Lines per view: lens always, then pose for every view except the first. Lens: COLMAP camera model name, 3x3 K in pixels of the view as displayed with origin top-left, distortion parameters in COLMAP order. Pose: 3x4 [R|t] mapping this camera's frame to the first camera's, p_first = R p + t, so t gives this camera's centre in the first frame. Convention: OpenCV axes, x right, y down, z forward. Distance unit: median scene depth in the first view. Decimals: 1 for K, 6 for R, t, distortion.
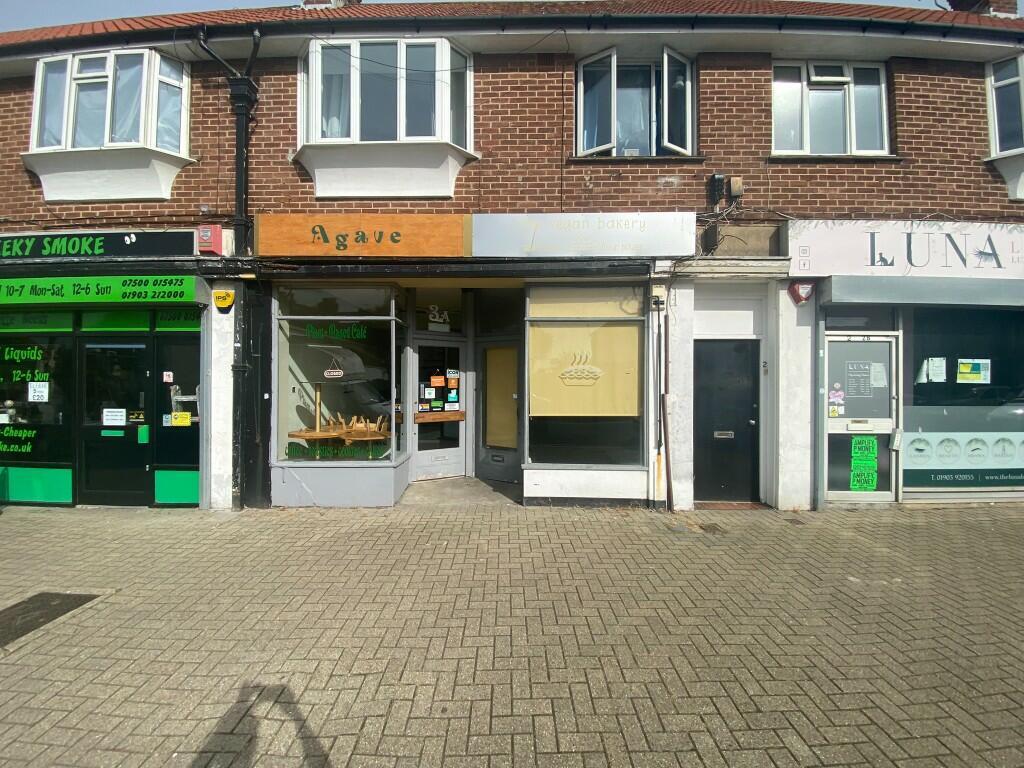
lens RADIAL K [[427.1, 0, 506.0], [0, 427.1, 388.9], [0, 0, 1]] dist [0.004551, -0.011759]
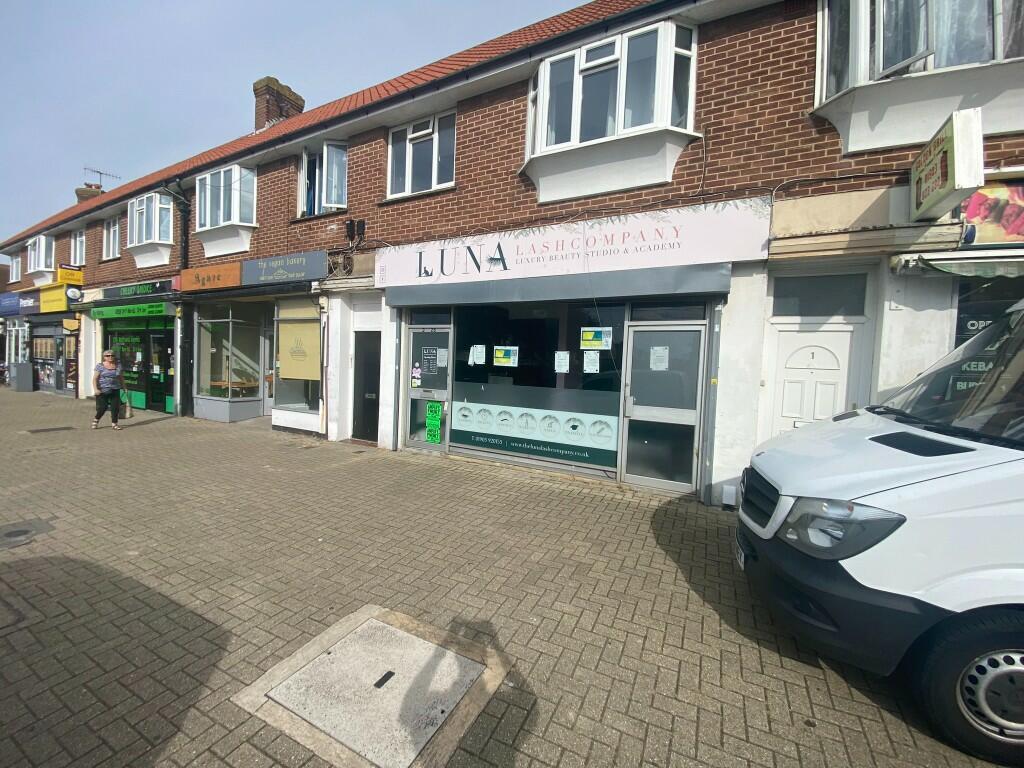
lens RADIAL K [[427.1, 0, 564.4], [0, 427.1, 397.2], [0, 0, 1]] dist [0.004551, -0.011759]
pose [[0.902432, 0.061769, -0.426382, 1.803198], [-0.044147, 0.997717, 0.051101, 0.006046], [0.428565, -0.027292, 0.903099, -0.047757]]
